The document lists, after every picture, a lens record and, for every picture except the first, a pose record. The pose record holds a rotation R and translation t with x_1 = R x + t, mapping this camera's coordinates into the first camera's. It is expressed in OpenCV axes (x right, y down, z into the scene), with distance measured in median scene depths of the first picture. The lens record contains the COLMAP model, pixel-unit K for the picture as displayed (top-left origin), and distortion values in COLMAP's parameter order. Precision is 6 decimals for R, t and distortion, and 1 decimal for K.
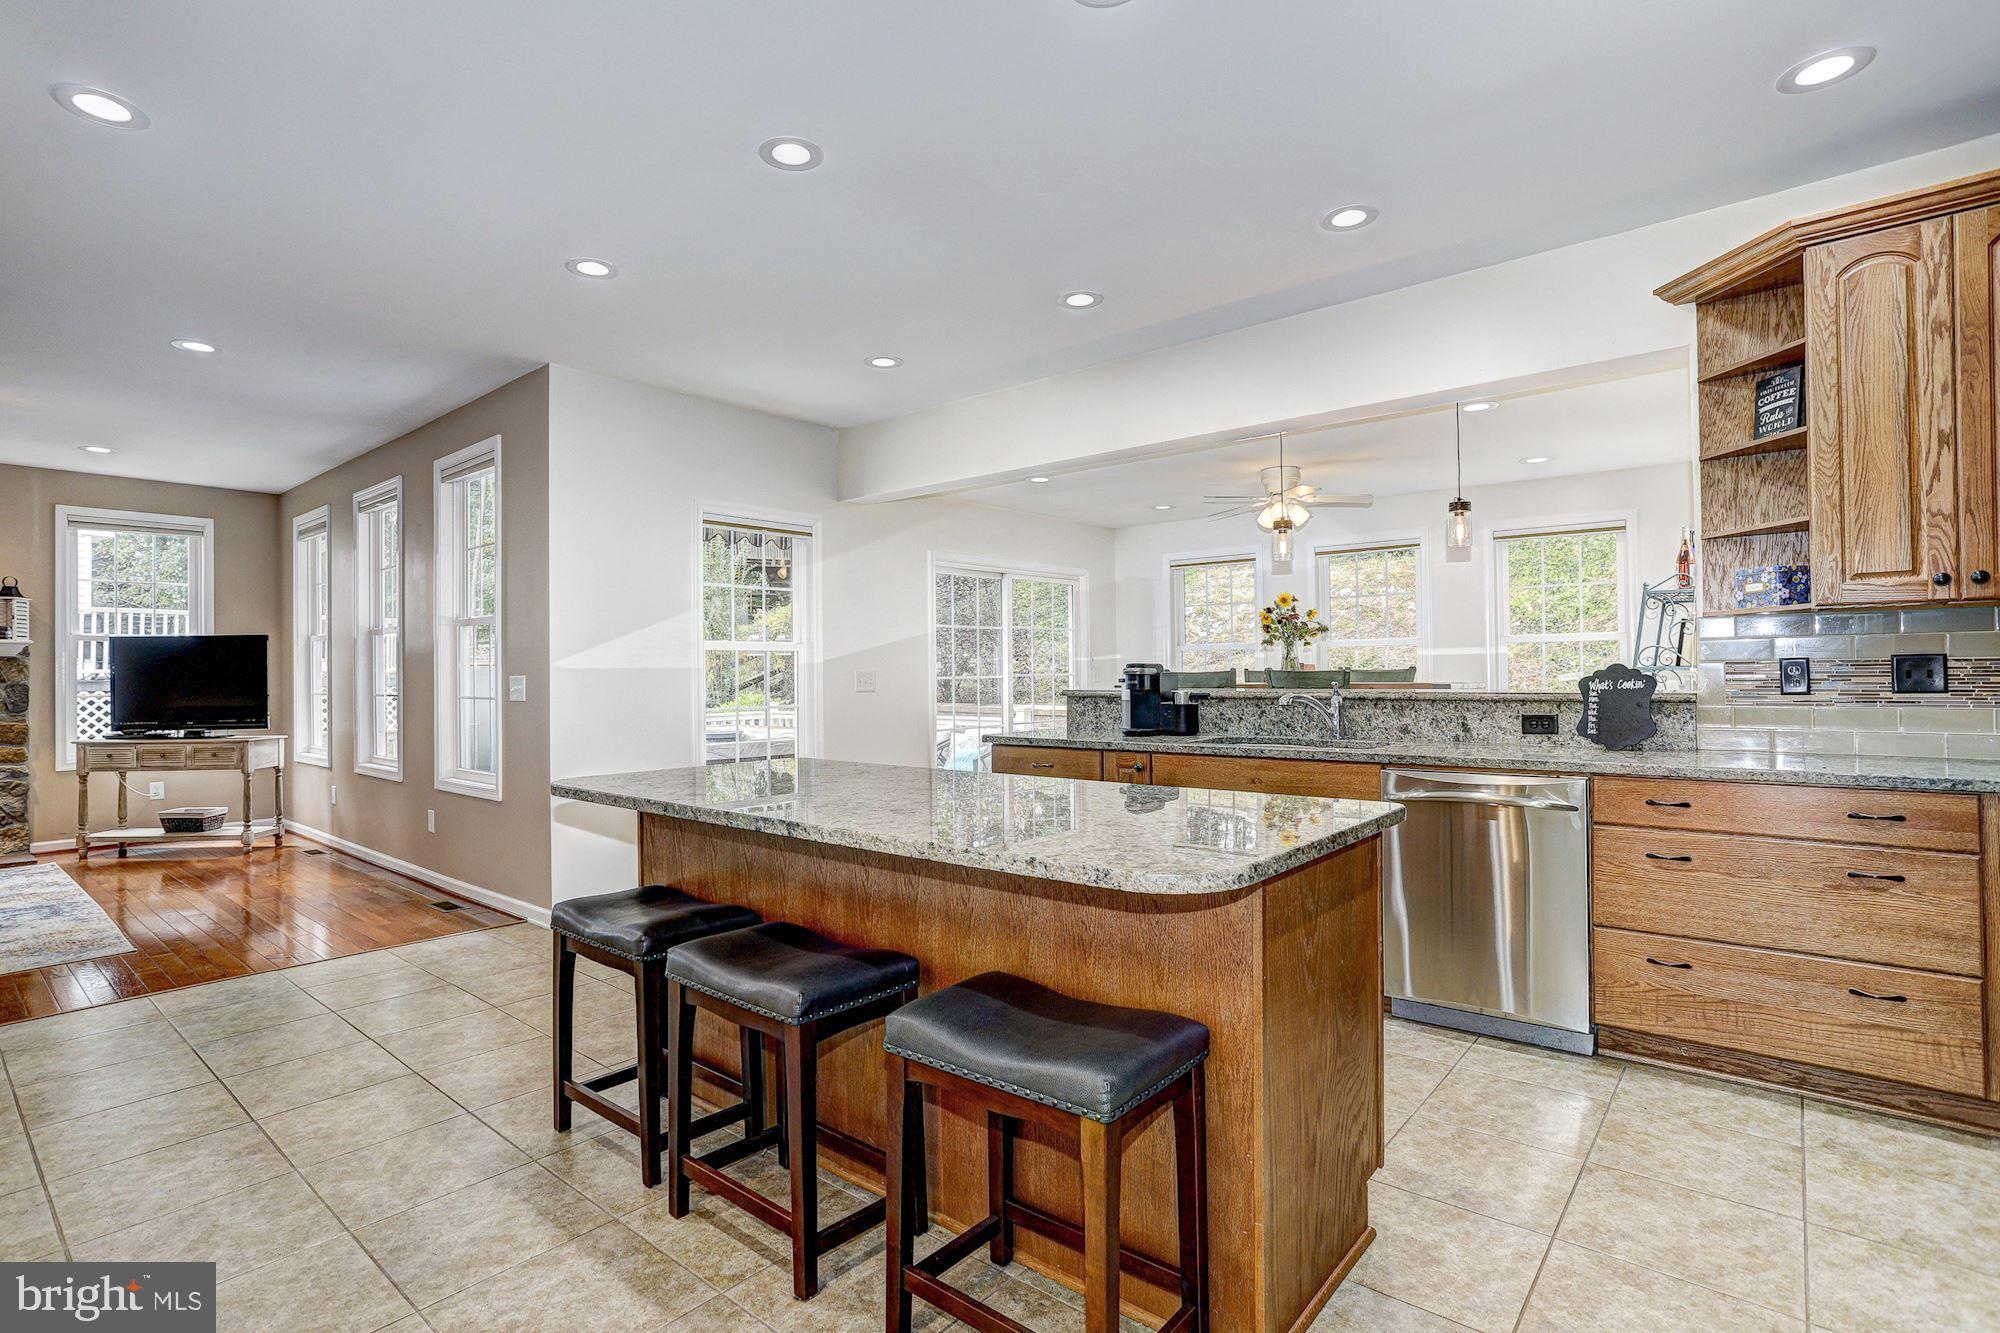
lens RADIAL K [[964.9, 0, 983.5], [0, 964.9, 666.6], [0, 0, 1]] dist [-0.064104, 0.034600]
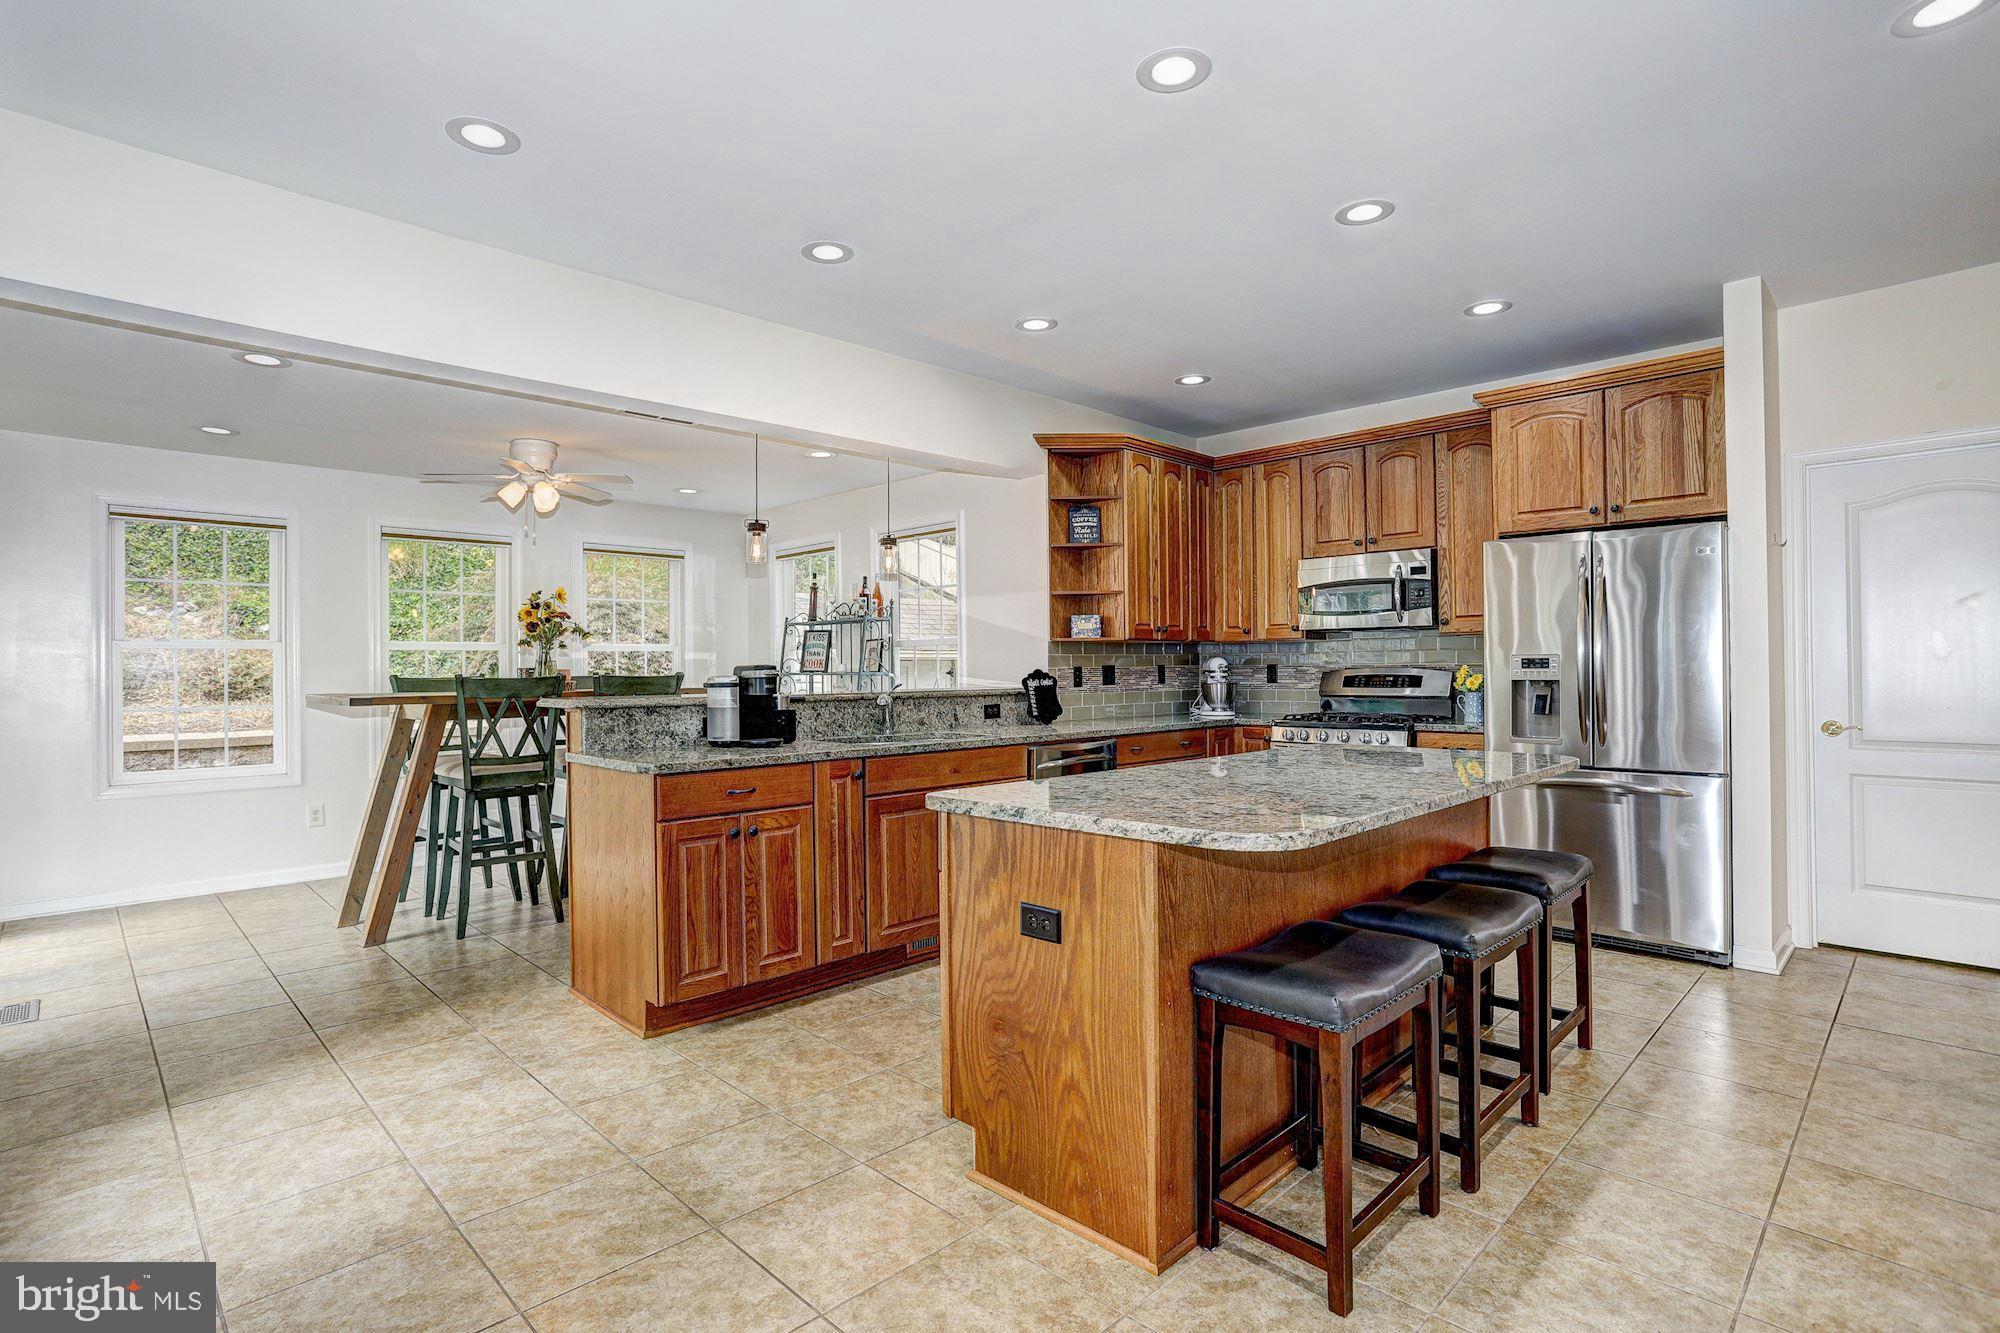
lens RADIAL K [[964.9, 0, 983.5], [0, 964.9, 666.6], [0, 0, 1]] dist [-0.064104, 0.034600]
pose [[0.097099, 0.004271, 0.995266, -0.895734], [-0.005468, 0.999978, -0.003758, -0.001063], [-0.995260, -0.005077, 0.097120, 0.905639]]
